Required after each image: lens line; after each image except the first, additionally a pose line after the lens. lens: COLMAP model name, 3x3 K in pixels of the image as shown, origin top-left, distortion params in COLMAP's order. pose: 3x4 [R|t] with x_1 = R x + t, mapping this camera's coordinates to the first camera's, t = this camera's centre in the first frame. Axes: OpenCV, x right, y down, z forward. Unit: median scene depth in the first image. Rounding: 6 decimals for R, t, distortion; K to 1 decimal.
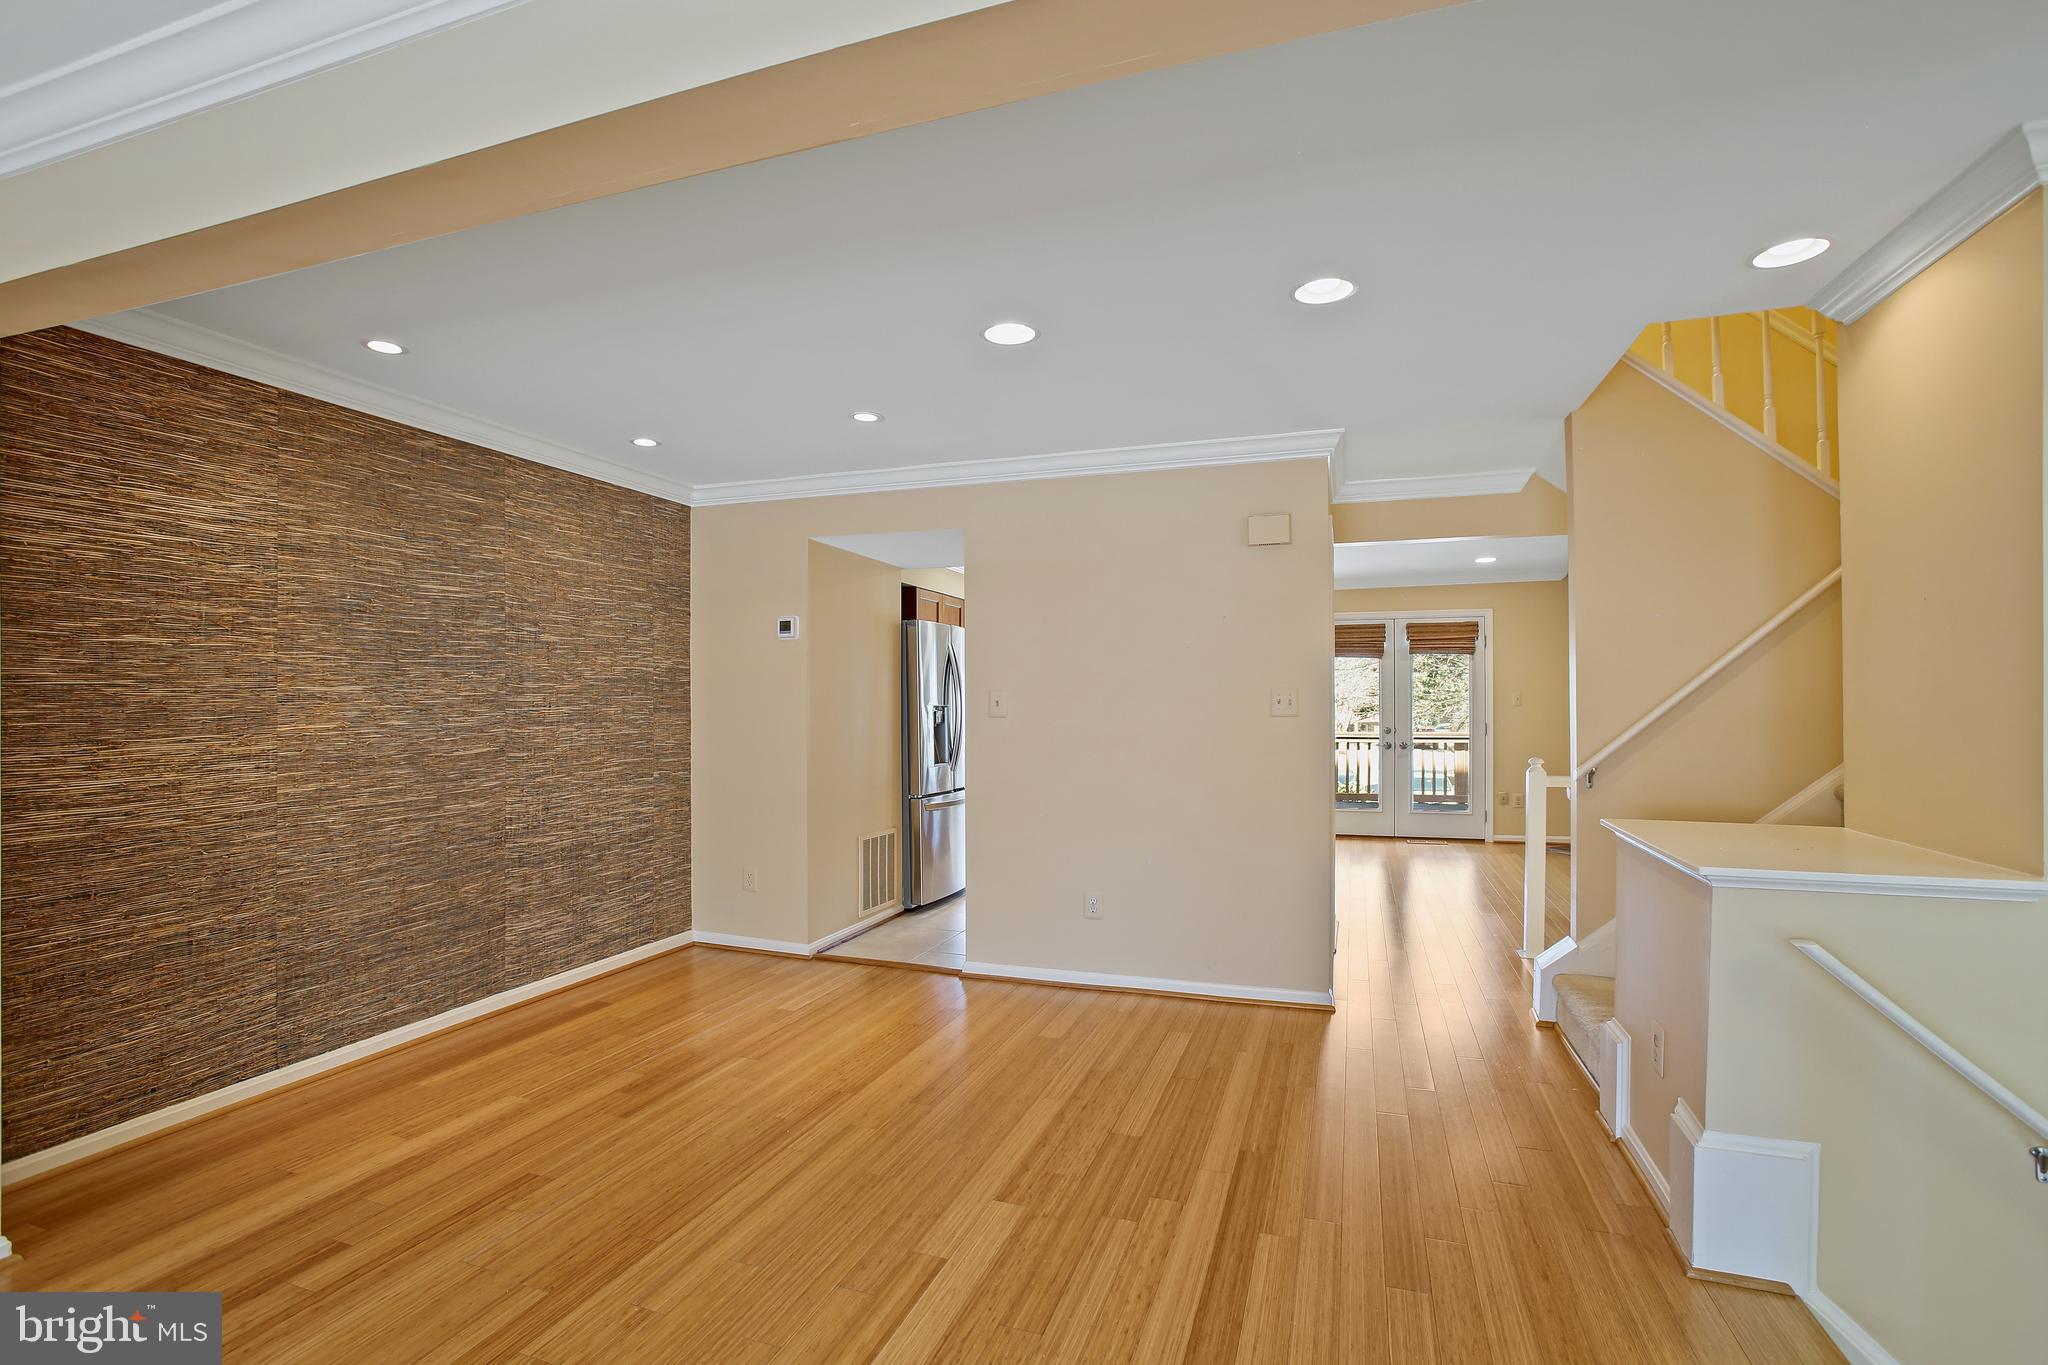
lens RADIAL K [[942.9, 0, 1024.0], [0, 942.9, 682.5], [0, 0, 1]] dist [-0.079293, 0.046866]
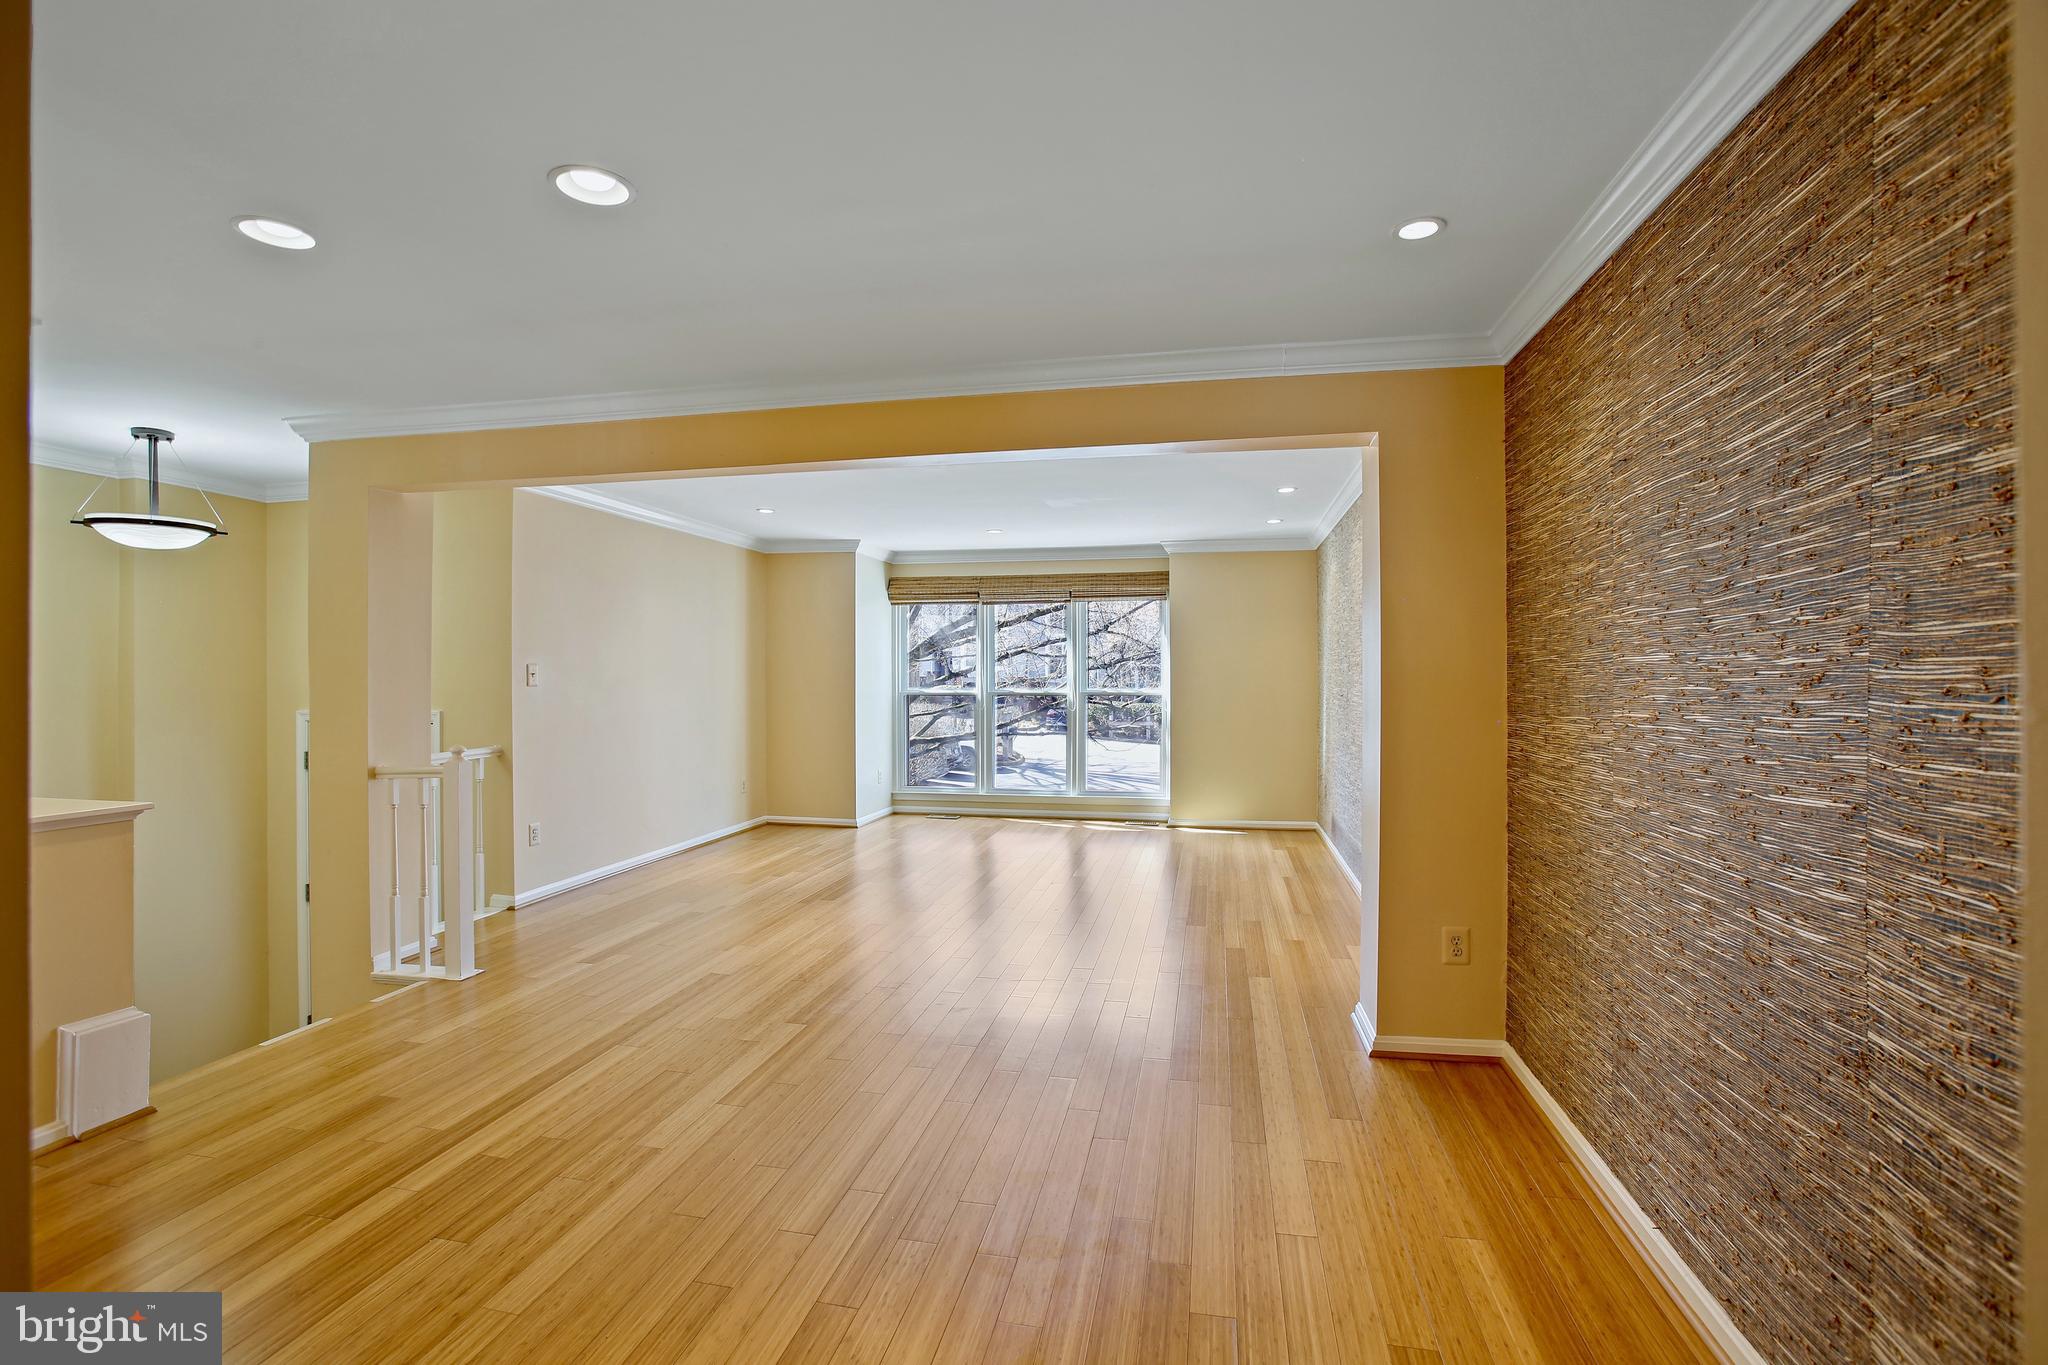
lens RADIAL K [[942.9, 0, 1024.0], [0, 942.9, 682.5], [0, 0, 1]] dist [-0.079293, 0.046866]
pose [[-0.991509, 0.003759, -0.129981, -0.264342], [0.005263, 0.999923, -0.011228, 0.032200], [0.129929, -0.011817, -0.991453, 1.794937]]
